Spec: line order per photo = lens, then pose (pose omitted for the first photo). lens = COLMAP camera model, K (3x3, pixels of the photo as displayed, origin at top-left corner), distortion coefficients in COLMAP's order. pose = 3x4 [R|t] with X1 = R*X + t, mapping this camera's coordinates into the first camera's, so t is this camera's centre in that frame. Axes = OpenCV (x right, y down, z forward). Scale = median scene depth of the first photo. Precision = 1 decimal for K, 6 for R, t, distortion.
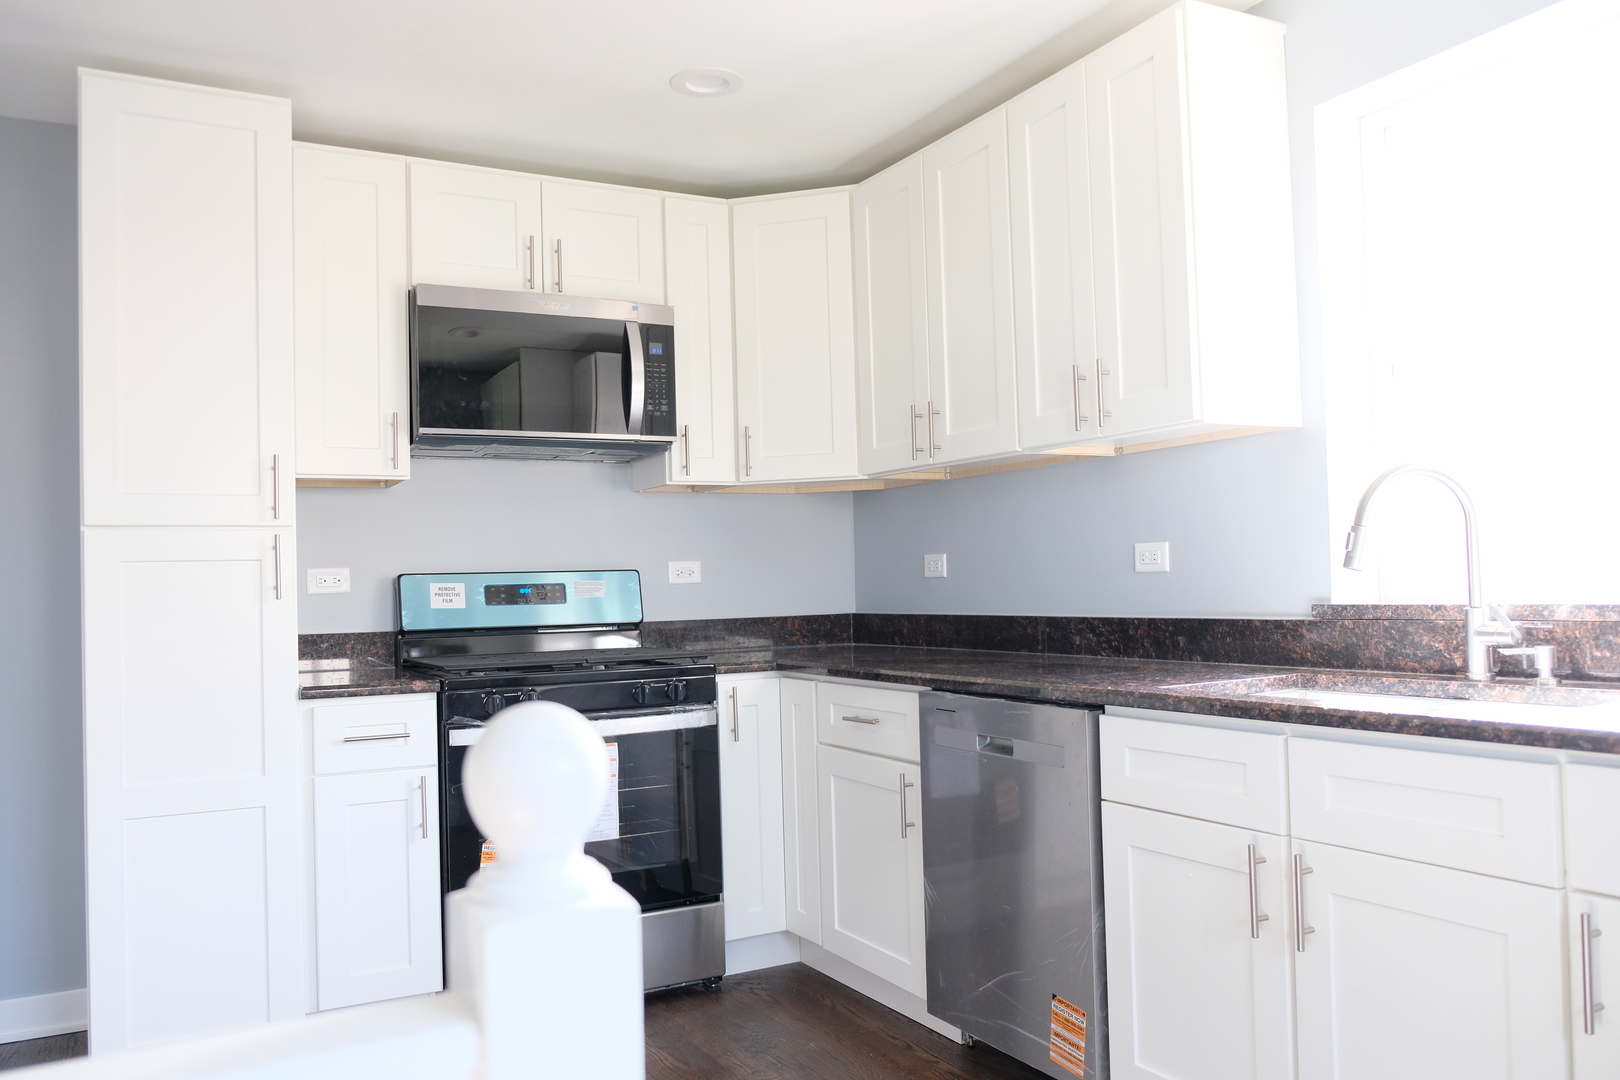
lens RADIAL K [[1251.4, 0, 820.9], [0, 1251.4, 549.1], [0, 0, 1]] dist [-0.046229, 0.029285]
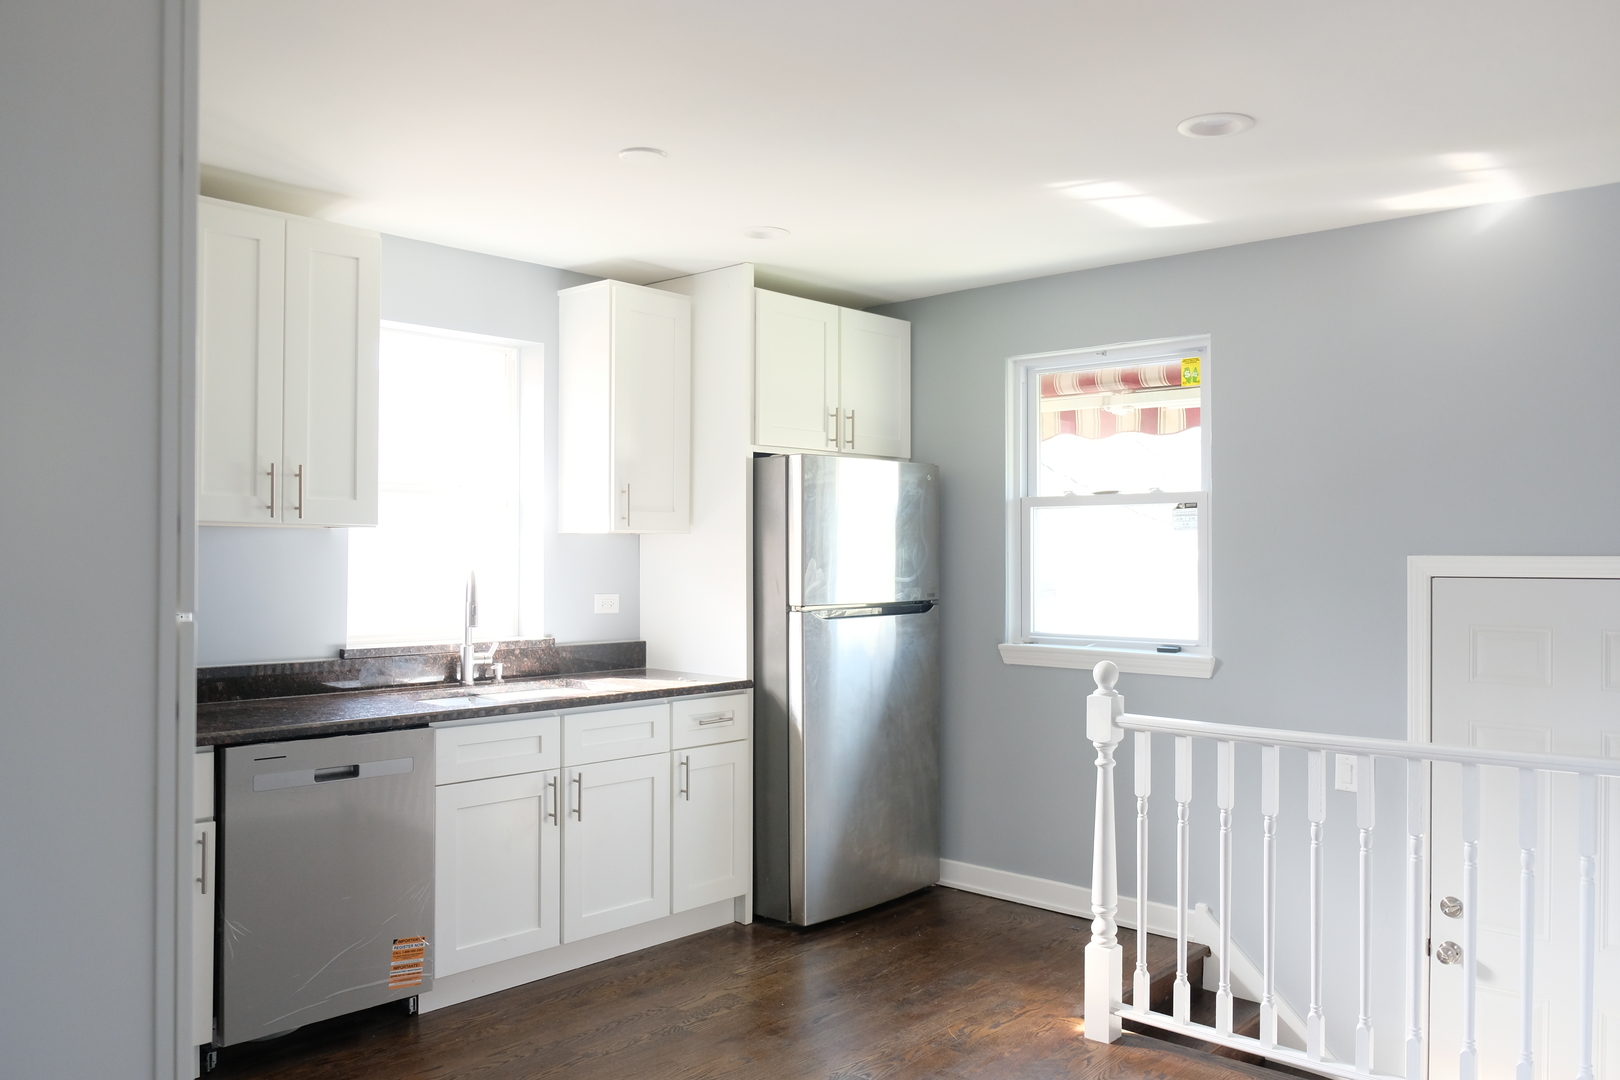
lens RADIAL K [[1251.4, 0, 818.1], [0, 1251.4, 531.6], [0, 0, 1]] dist [-0.046229, 0.029285]
pose [[-0.325118, 0.042901, 0.944700, -0.980374], [-0.025417, 0.998213, -0.054079, -0.024602], [-0.945332, -0.041593, -0.323447, 0.776067]]
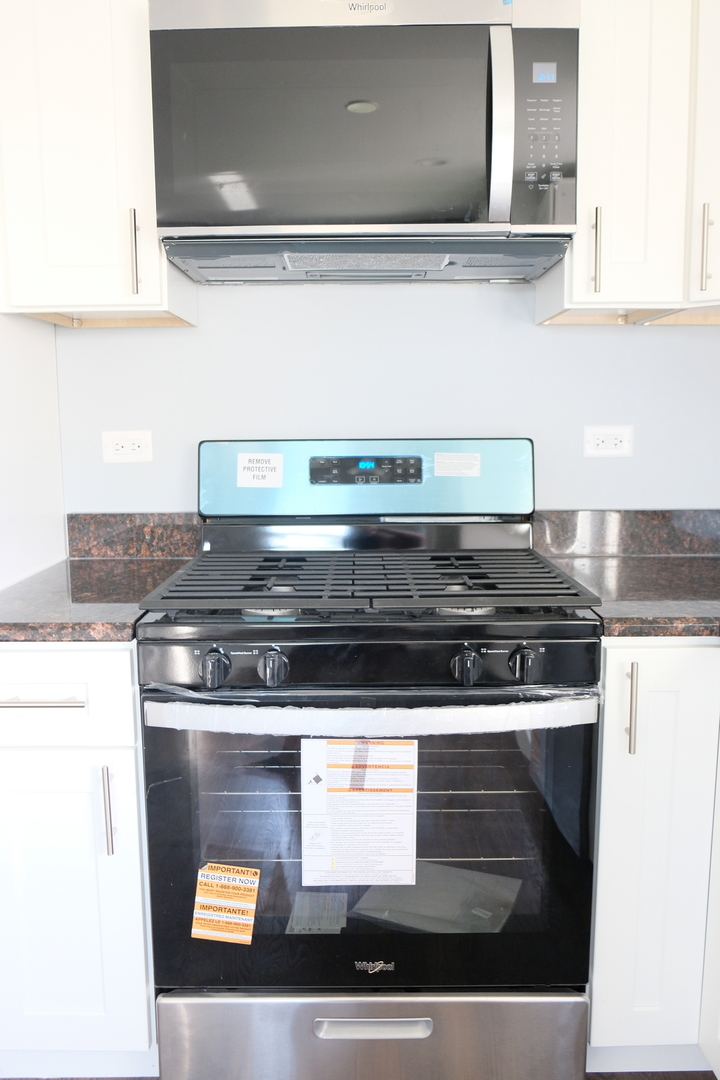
lens RADIAL K [[834.3, 0, 367.8], [0, 834.3, 533.0], [0, 0, 1]] dist [-0.046229, 0.029285]
pose [[0.874325, 0.087589, -0.477372, 0.000192], [-0.002867, 0.984495, 0.175386, -0.015088], [0.485332, -0.151976, 0.861020, 0.657669]]
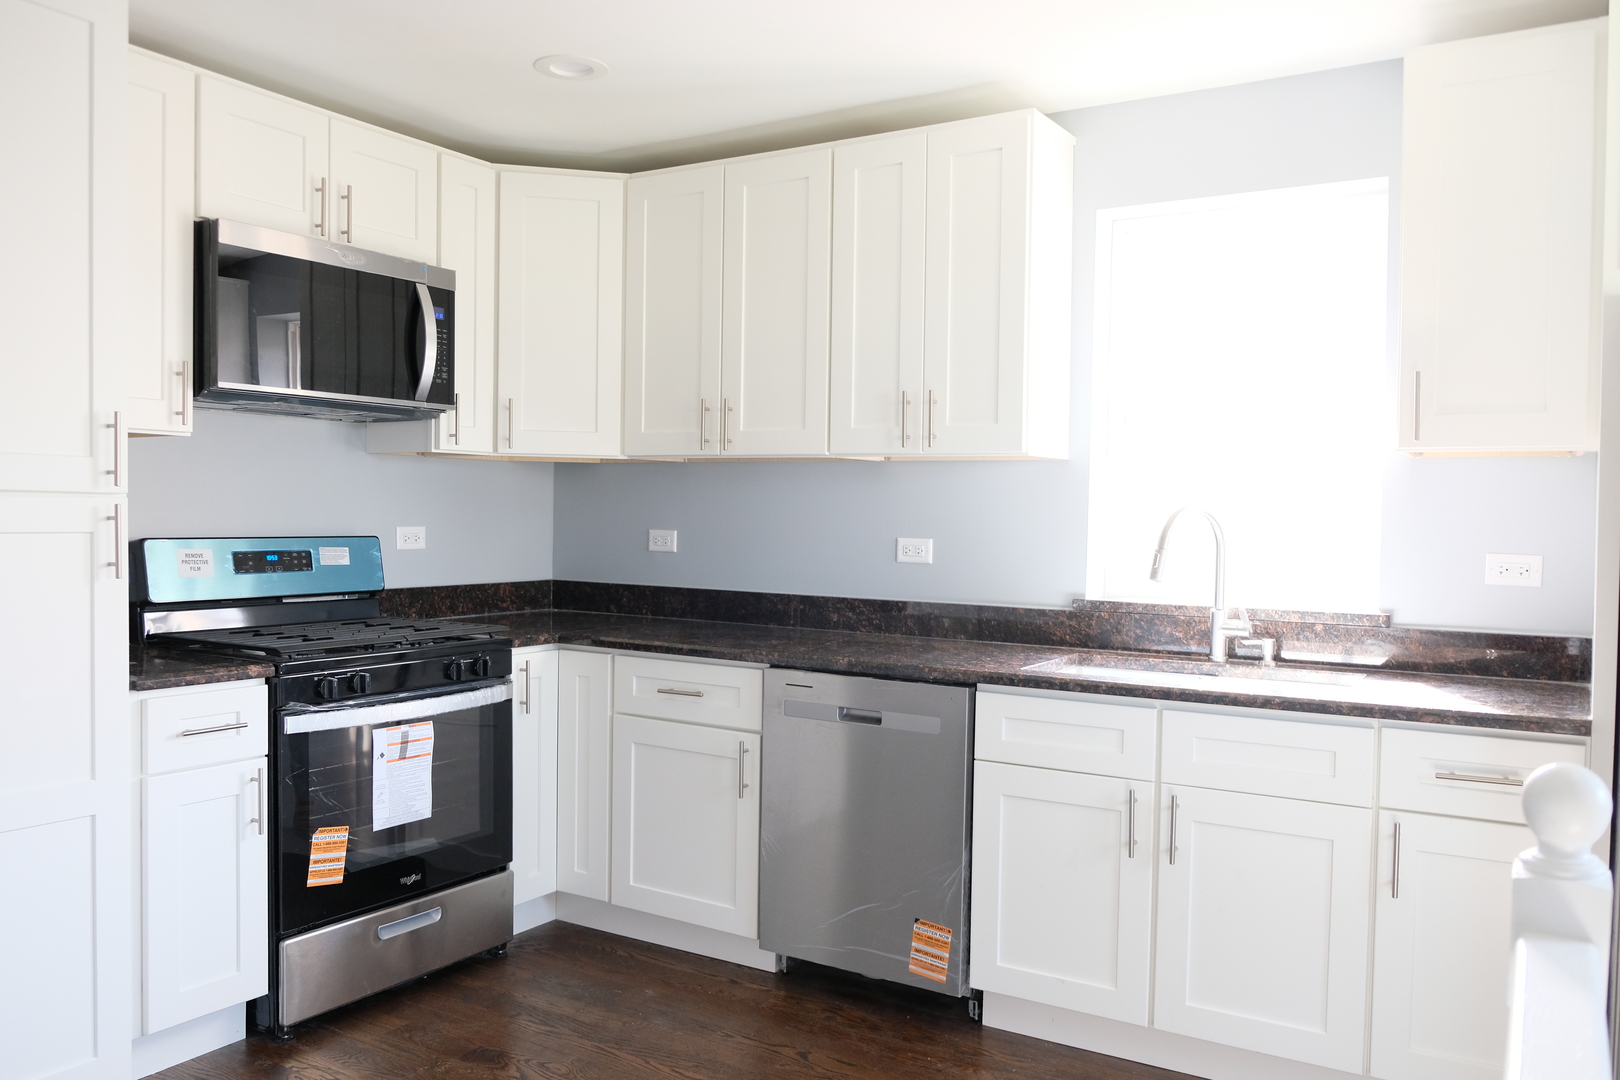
lens RADIAL K [[1251.4, 0, 824.8], [0, 1251.4, 549.2], [0, 0, 1]] dist [-0.046229, 0.029285]
pose [[0.867971, 0.027376, 0.495860, -0.386608], [-0.054713, 0.997673, 0.040690, -0.037296], [-0.493592, -0.062448, 0.867449, 0.003303]]
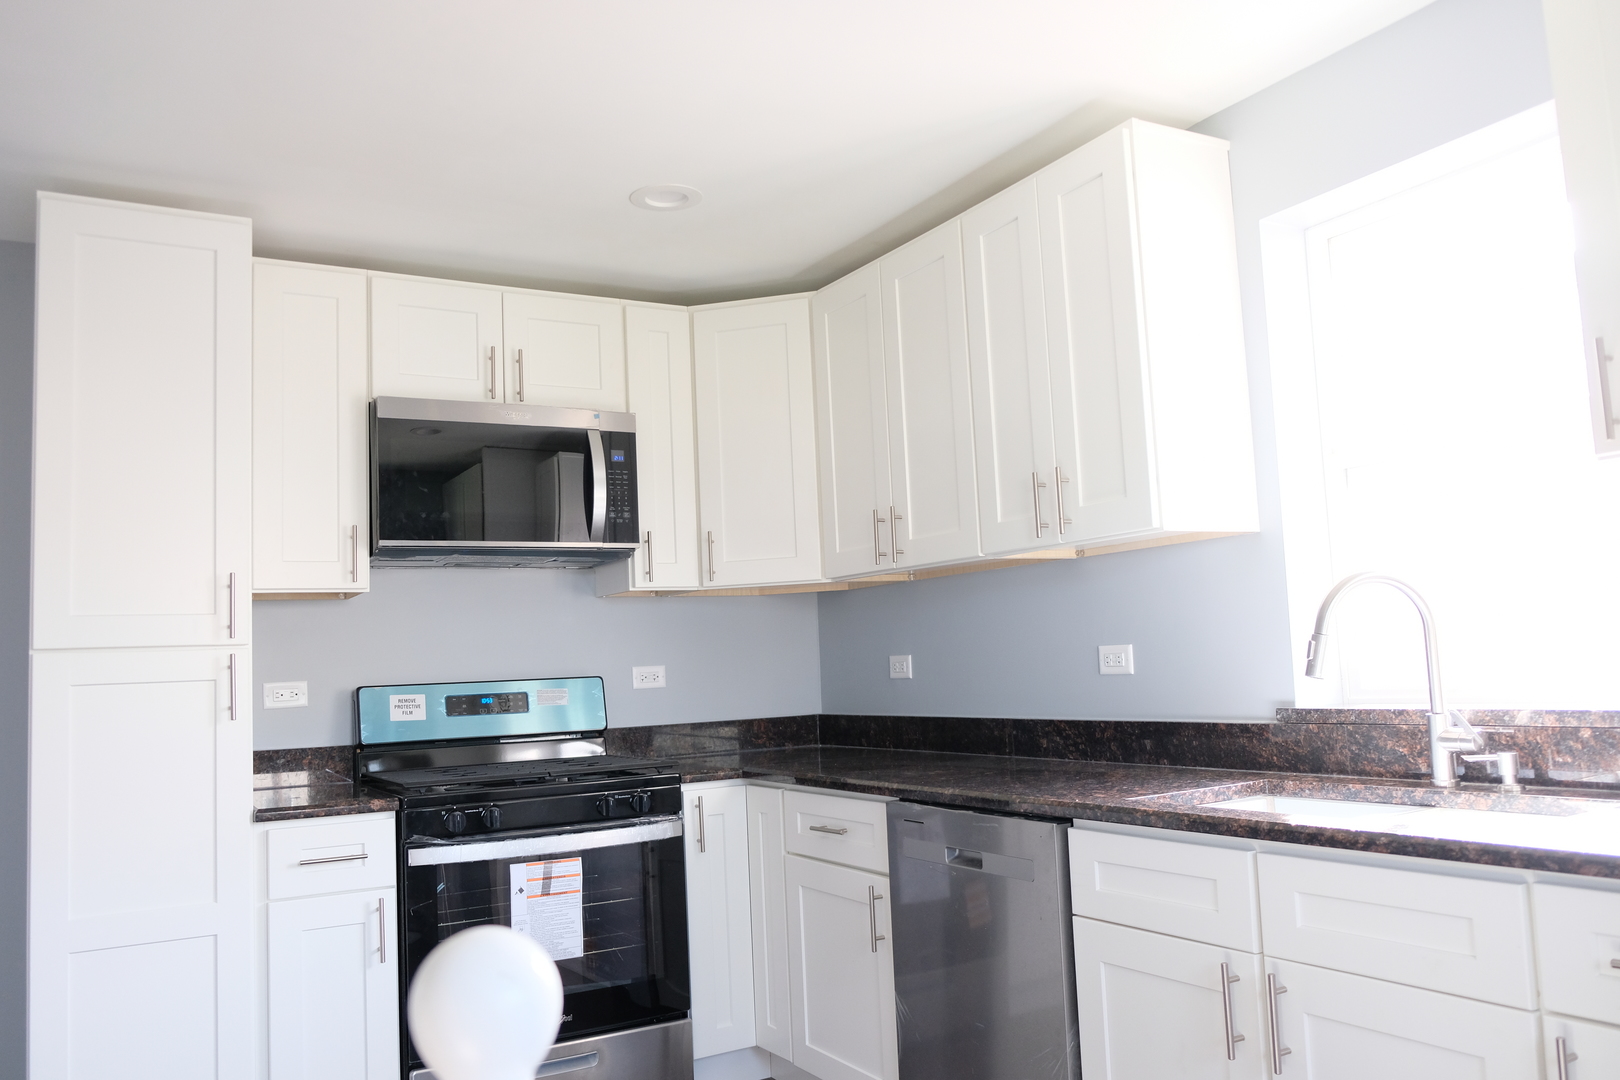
lens RADIAL K [[1251.4, 0, 821.3], [0, 1251.4, 549.0], [0, 0, 1]] dist [-0.046229, 0.029285]
pose [[0.999499, -0.014983, 0.027865, 0.002102], [0.016778, 0.997724, -0.065312, -0.019869], [-0.026823, 0.065746, 0.997476, 0.001291]]
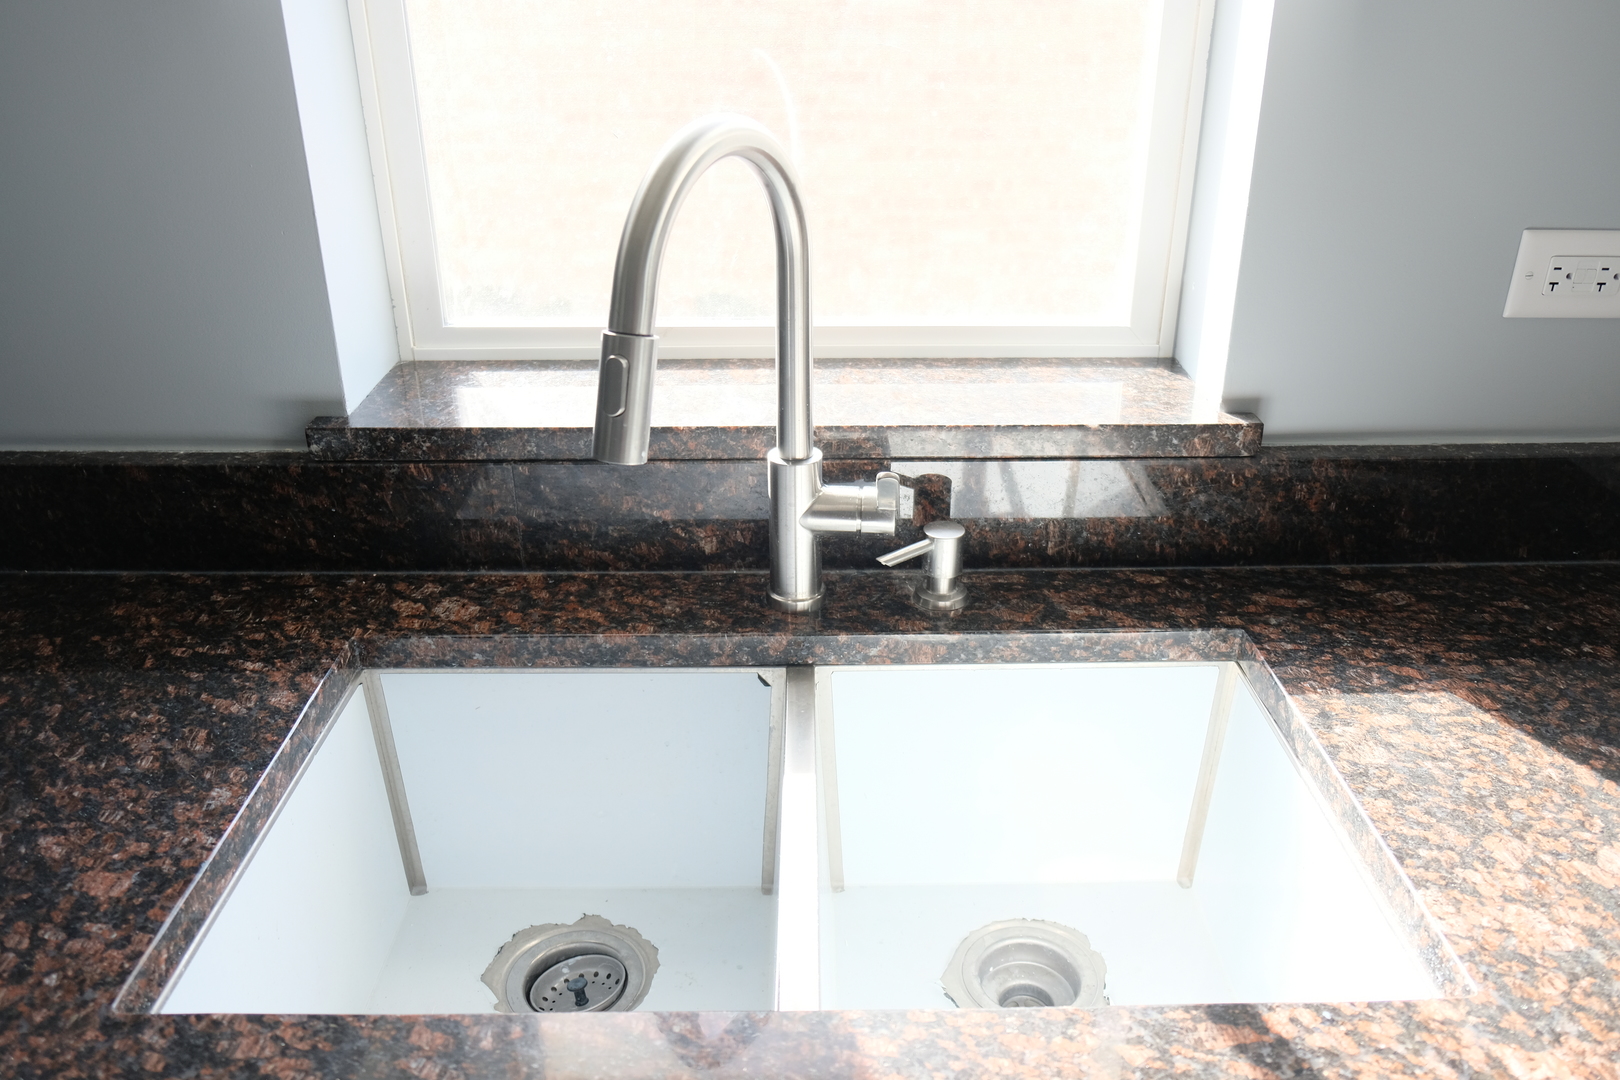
lens RADIAL K [[1251.4, 0, 811.0], [0, 1251.4, 541.7], [0, 0, 1]] dist [-0.046229, 0.029285]
pose [[0.477964, -0.358152, 0.802046, 0.115321], [-0.035205, 0.904553, 0.424906, -0.078958], [-0.877674, -0.231326, 0.419735, 0.557558]]
